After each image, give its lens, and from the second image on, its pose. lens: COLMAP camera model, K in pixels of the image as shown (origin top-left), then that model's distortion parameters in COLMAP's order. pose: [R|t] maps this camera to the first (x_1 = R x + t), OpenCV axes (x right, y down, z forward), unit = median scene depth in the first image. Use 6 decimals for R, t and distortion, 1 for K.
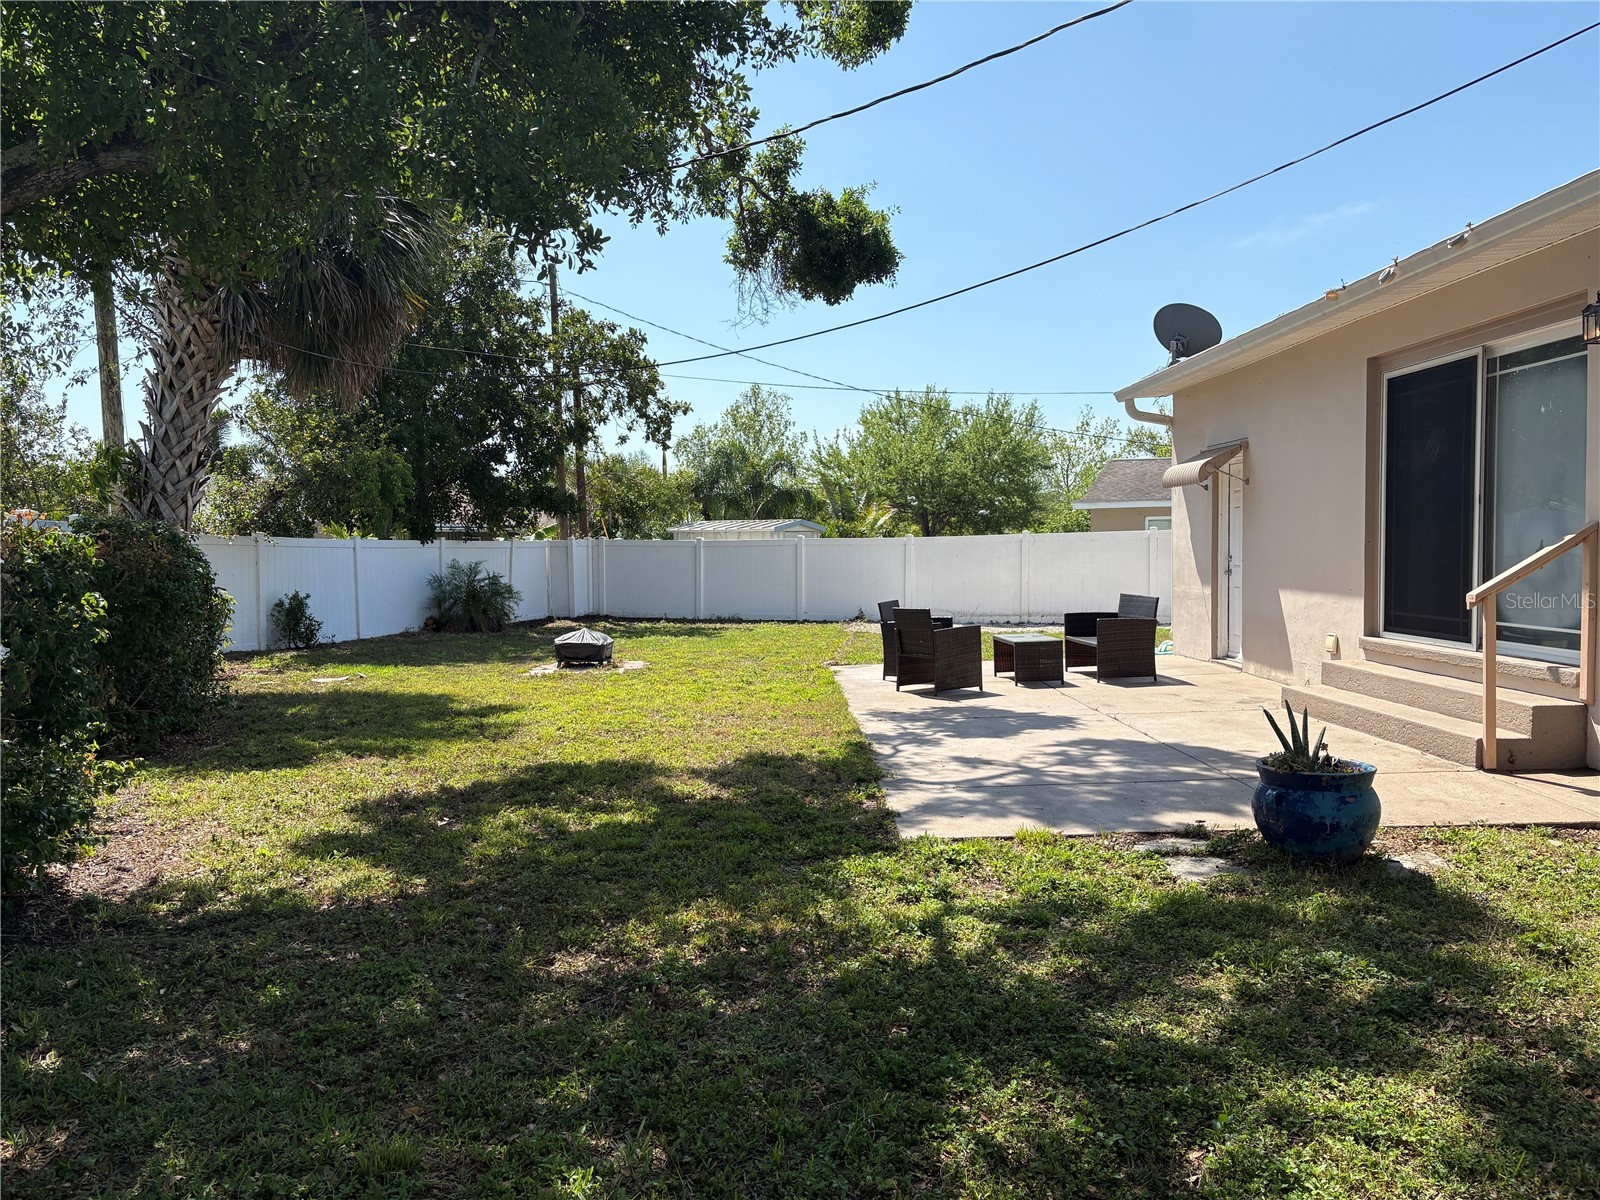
lens RADIAL K [[1206.6, 0, 808.1], [0, 1206.6, 608.9], [0, 0, 1]] dist [0.037711, -0.042376]
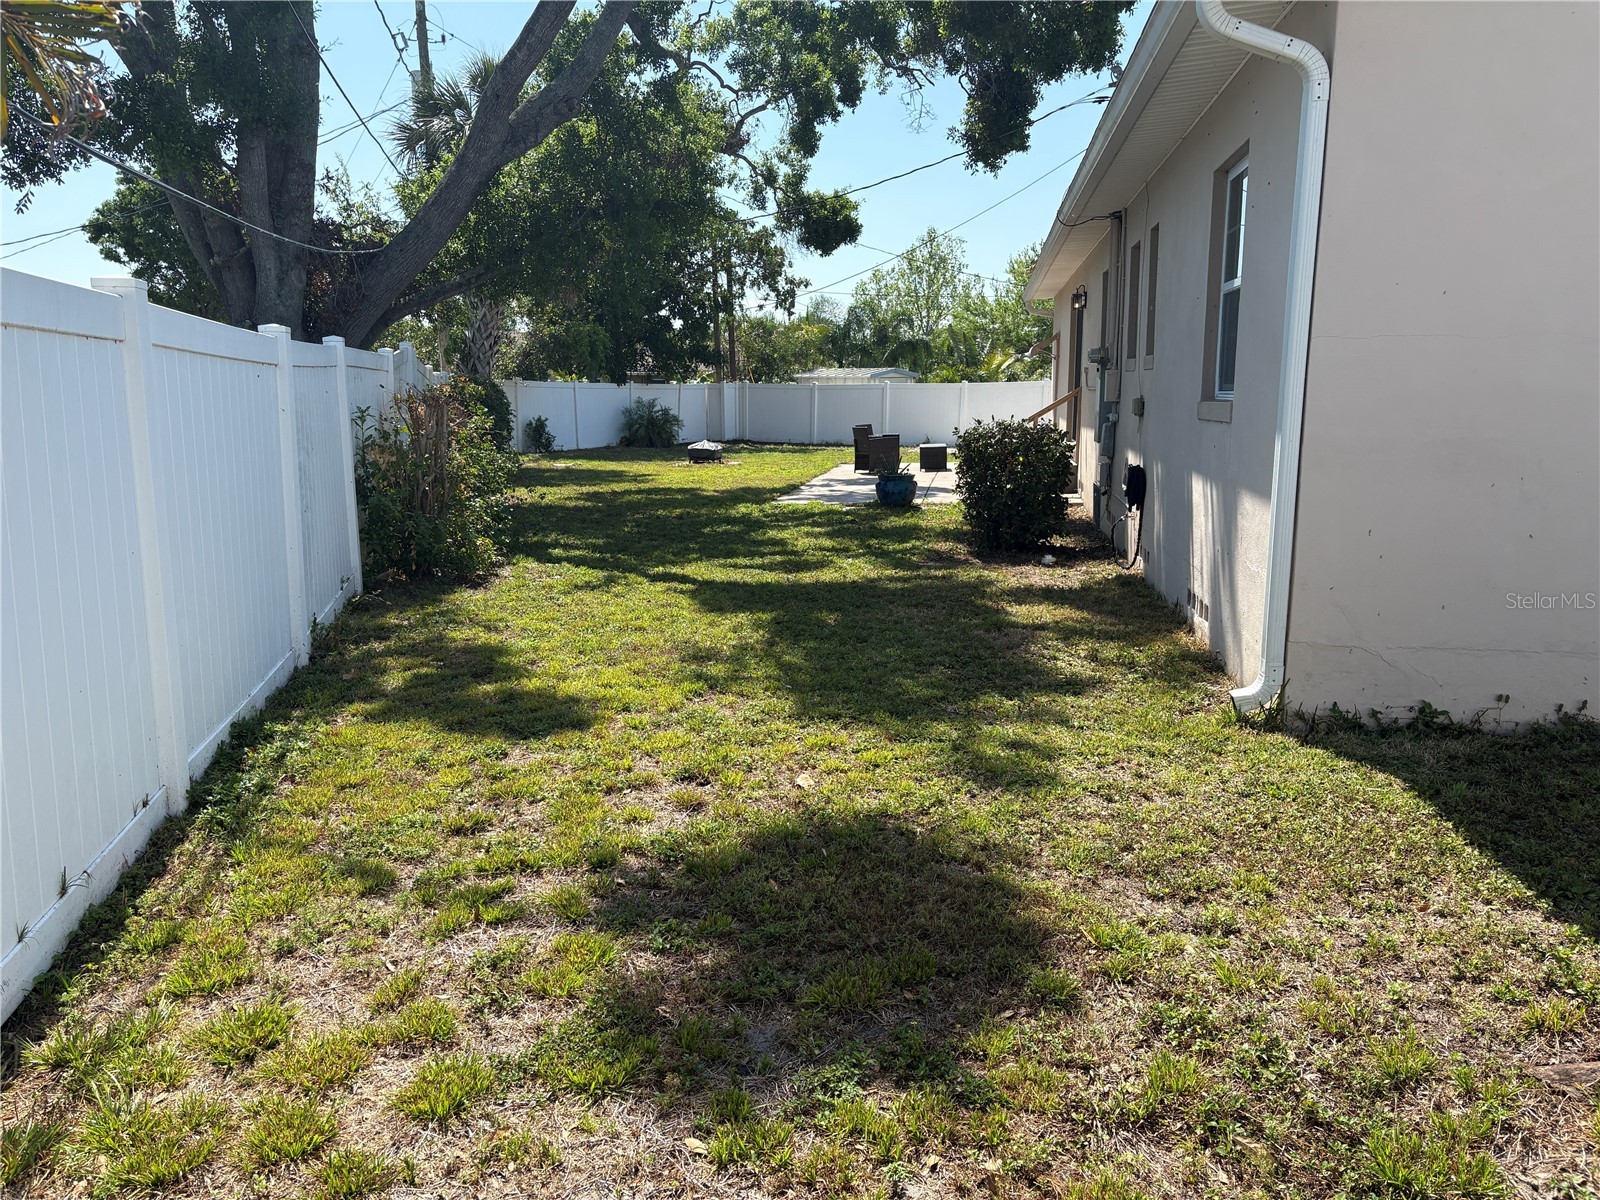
lens RADIAL K [[1206.6, 0, 798.0], [0, 1206.6, 647.1], [0, 0, 1]] dist [0.037711, -0.042376]
pose [[0.984566, 0.046801, -0.168642, 0.138615], [-0.018879, 0.986360, 0.163516, 0.013149], [0.173995, -0.157808, 0.972020, -0.382473]]
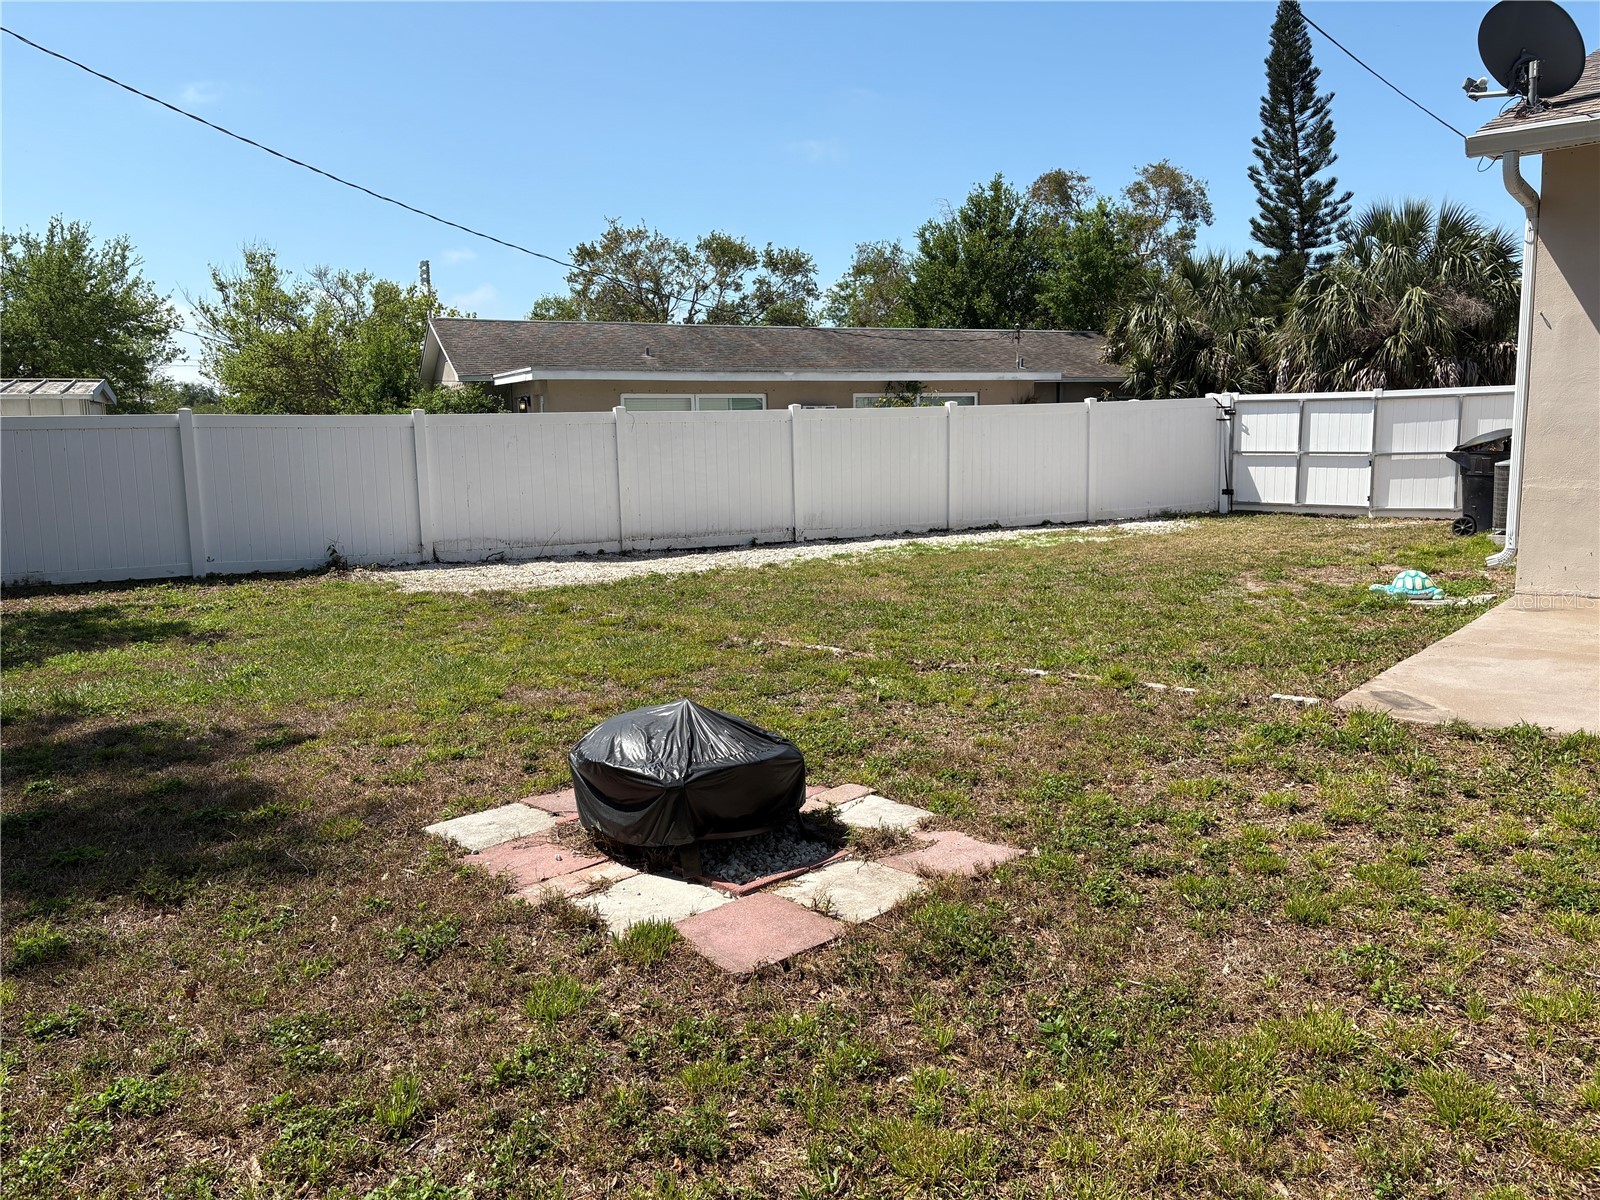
lens RADIAL K [[1206.6, 0, 818.9], [0, 1206.6, 632.0], [0, 0, 1]] dist [0.037711, -0.042376]
pose [[0.683987, -0.117275, 0.720006, -0.205566], [0.041991, 0.991686, 0.121635, -0.018322], [-0.728285, -0.052963, 0.683225, 0.446626]]
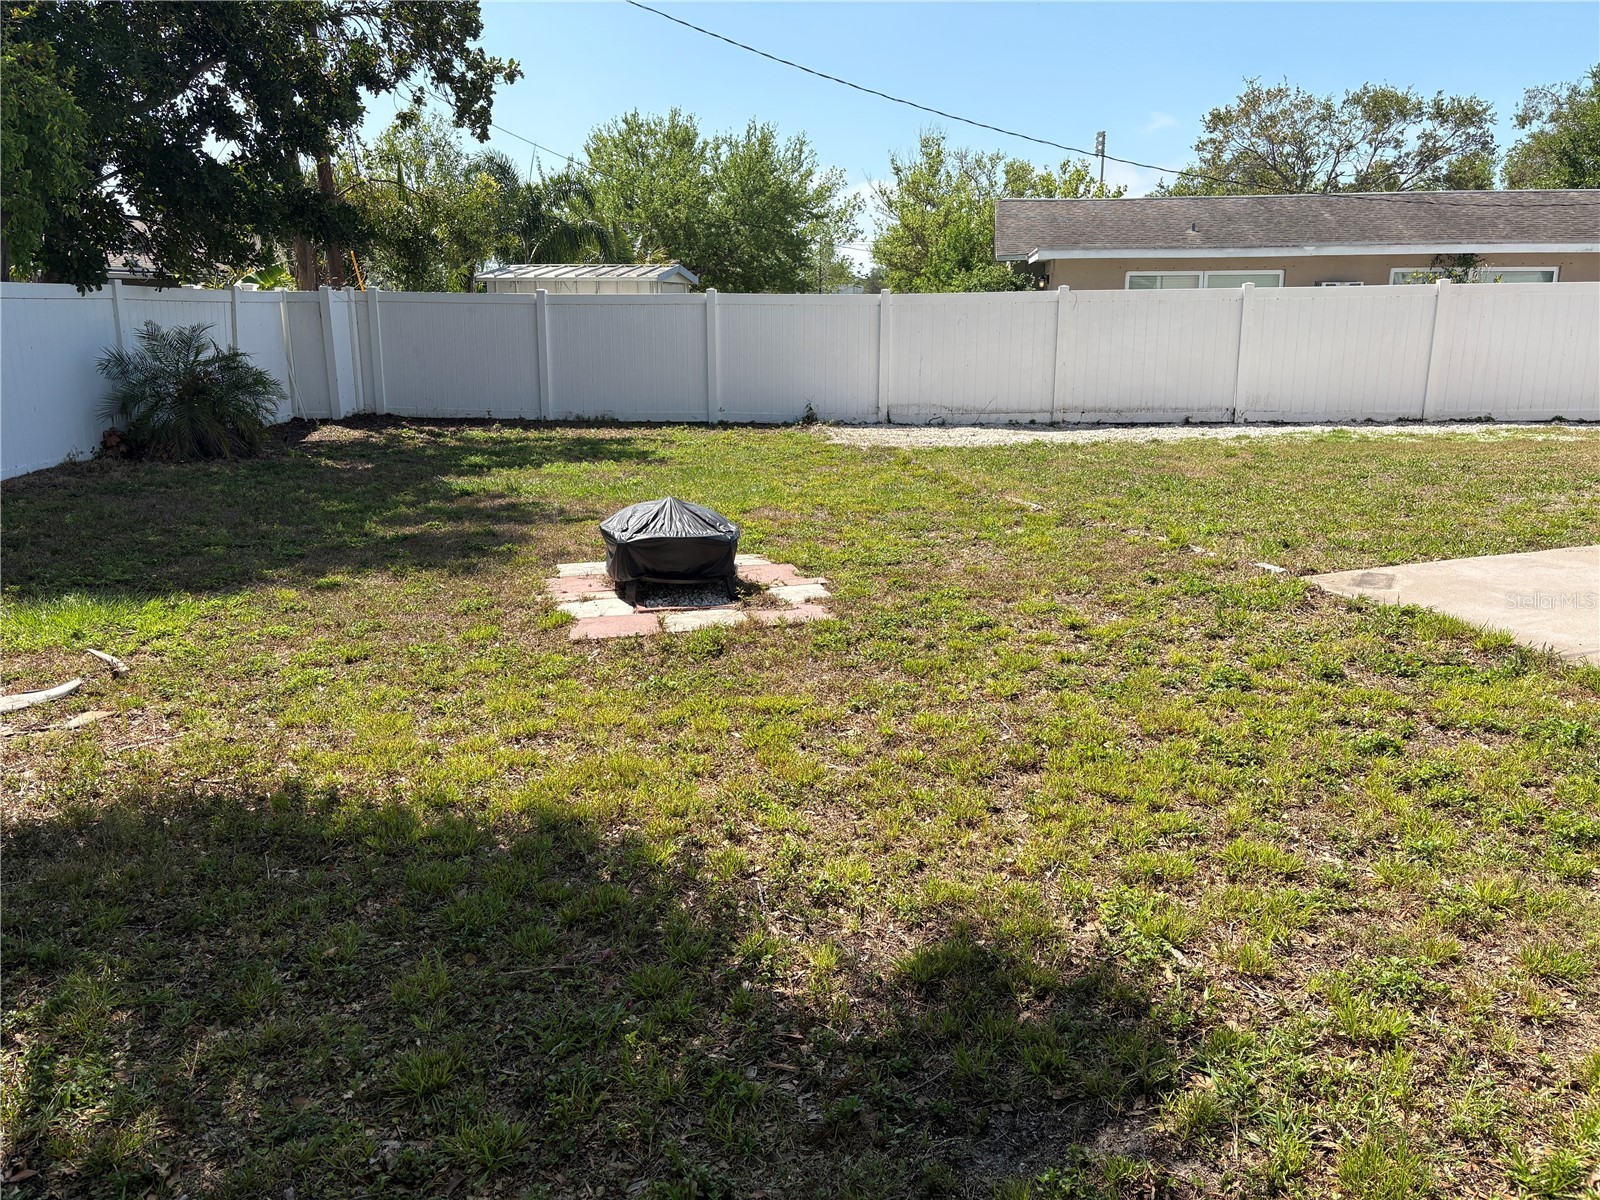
lens RADIAL K [[1206.6, 0, 801.2], [0, 1206.6, 600.4], [0, 0, 1]] dist [0.037711, -0.042376]
pose [[0.958320, -0.057322, 0.279888, -0.151908], [0.005687, 0.983298, 0.181914, -0.014056], [-0.285641, -0.172740, 0.942640, 0.340559]]
